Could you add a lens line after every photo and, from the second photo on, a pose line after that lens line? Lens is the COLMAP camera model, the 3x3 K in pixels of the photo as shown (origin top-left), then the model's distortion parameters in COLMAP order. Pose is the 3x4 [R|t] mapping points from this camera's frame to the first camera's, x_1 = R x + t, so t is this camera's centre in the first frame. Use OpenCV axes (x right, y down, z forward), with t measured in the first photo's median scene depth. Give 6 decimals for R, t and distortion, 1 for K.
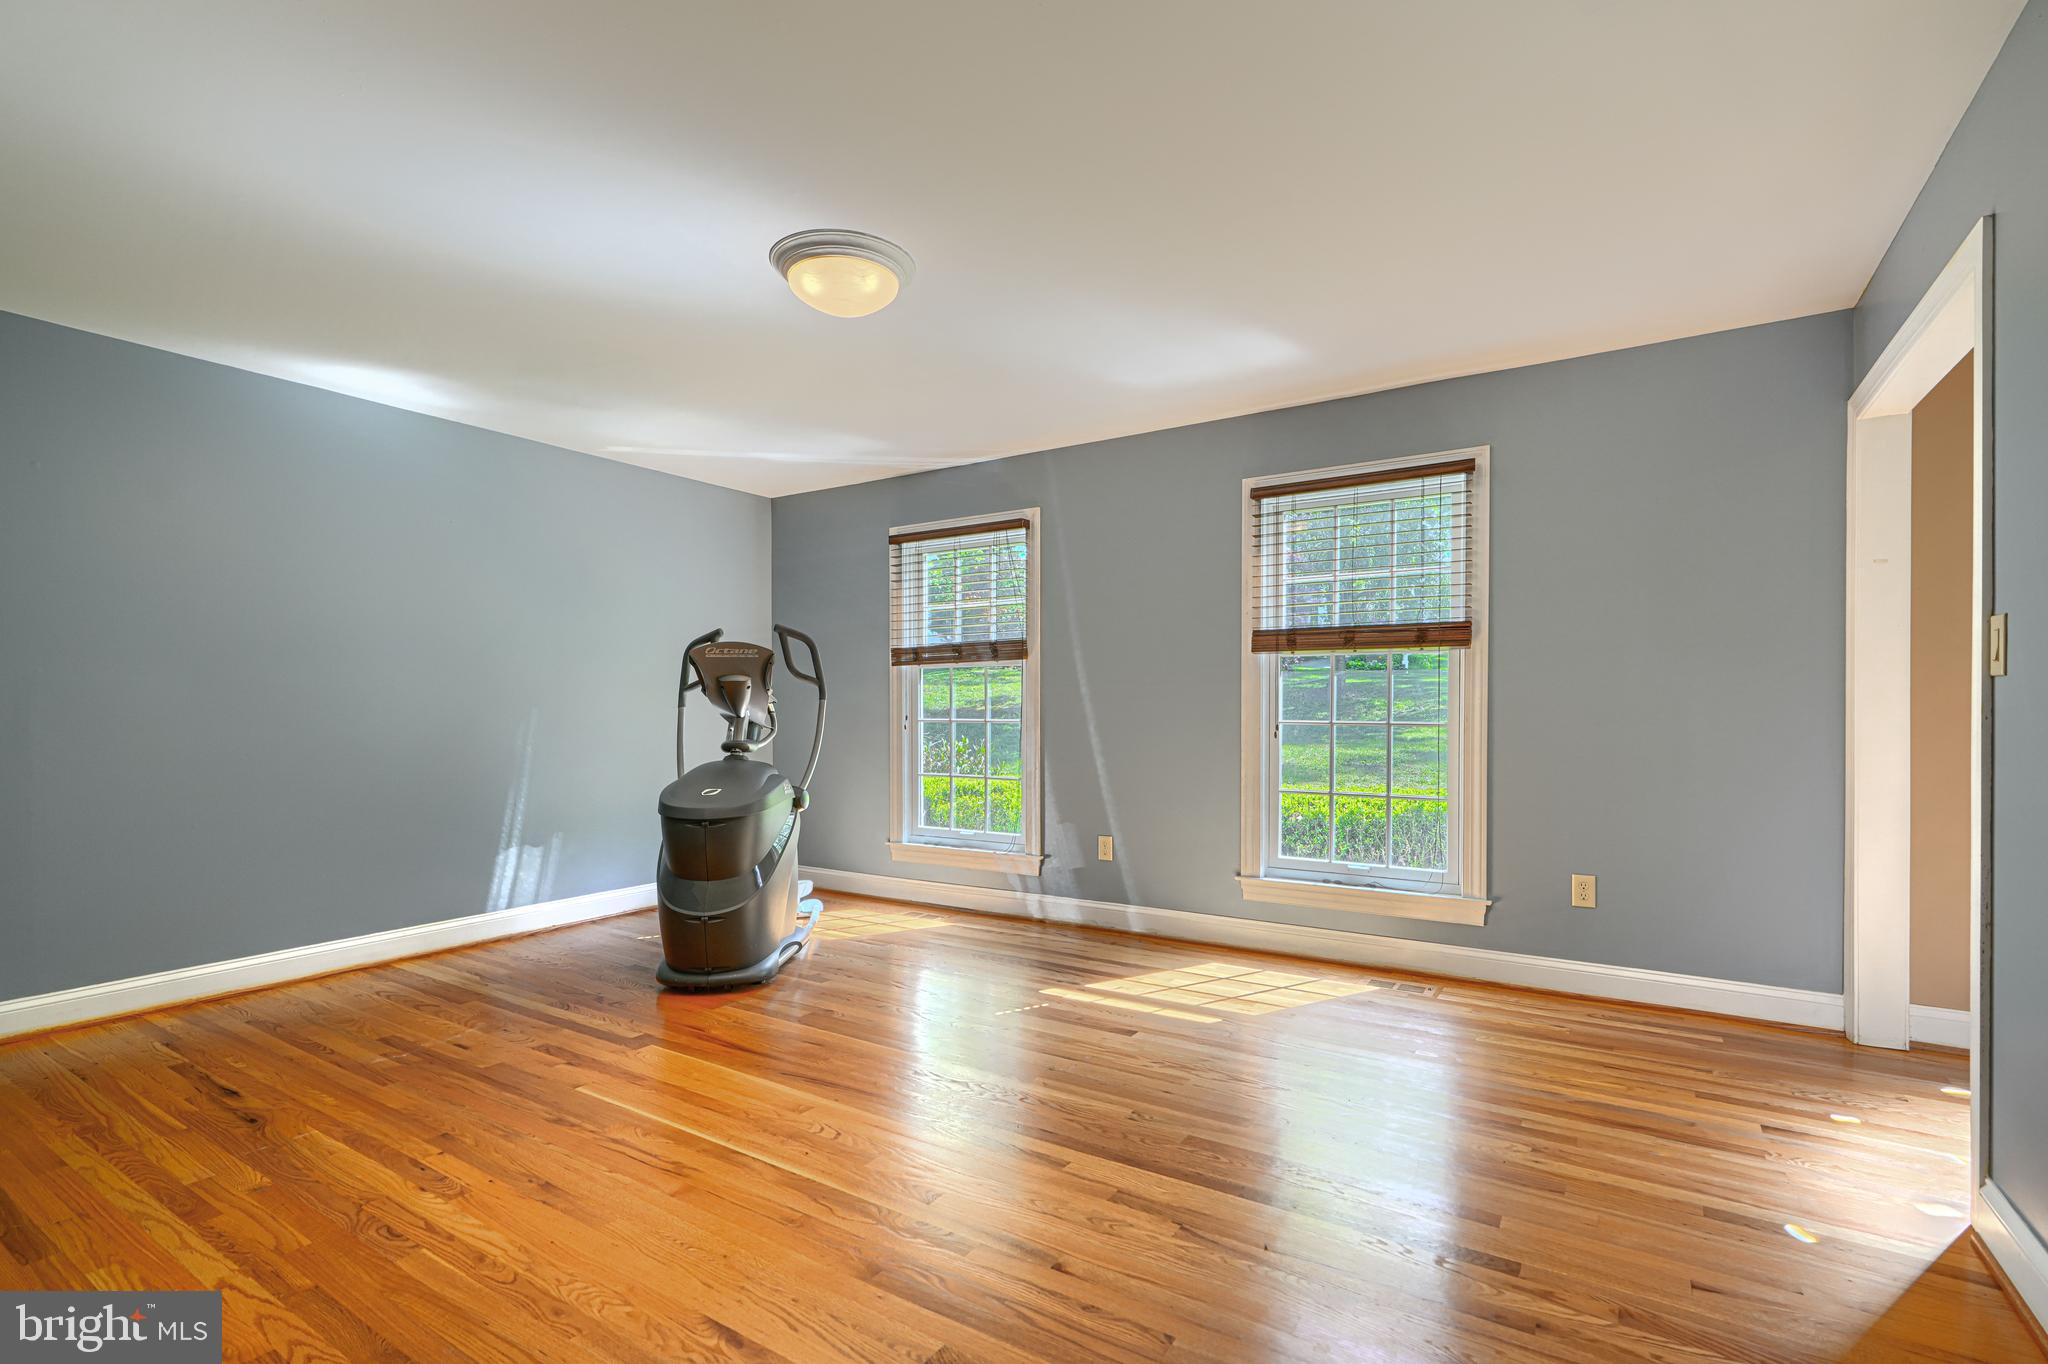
lens RADIAL K [[934.1, 0, 1016.4], [0, 934.1, 663.6], [0, 0, 1]] dist [0.000055, 0.000091]
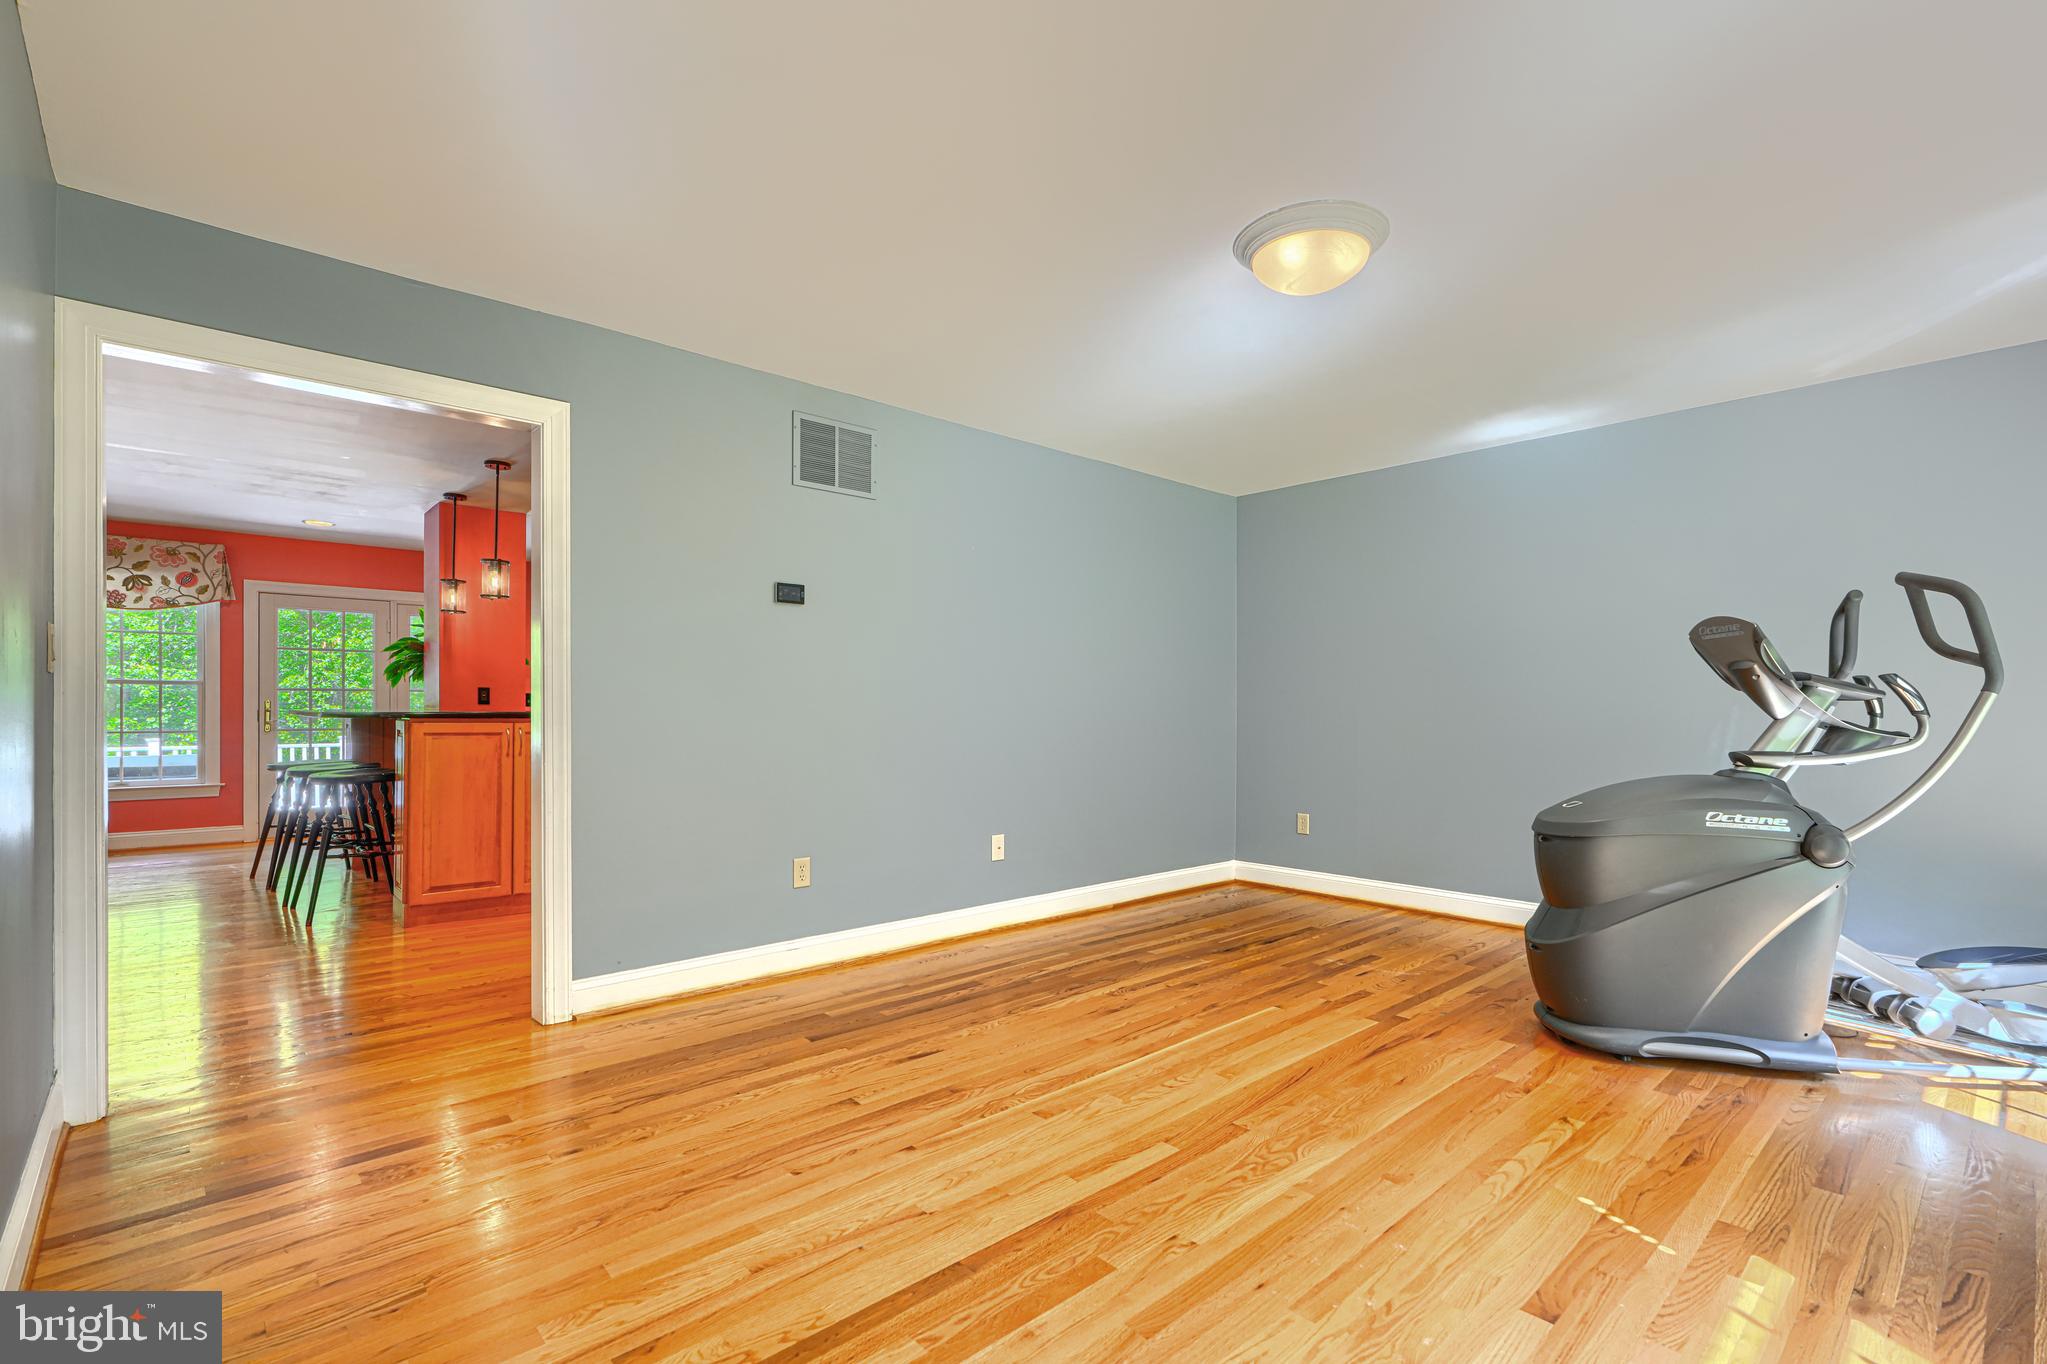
lens RADIAL K [[925.6, 0, 1042.4], [0, 925.6, 714.8], [0, 0, 1]] dist [-0.001921, -0.000228]
pose [[-0.233741, 0.009058, -0.972257, 0.844267], [0.043692, 0.999044, -0.001196, 0.049312], [0.971317, -0.042759, -0.233913, 1.038640]]
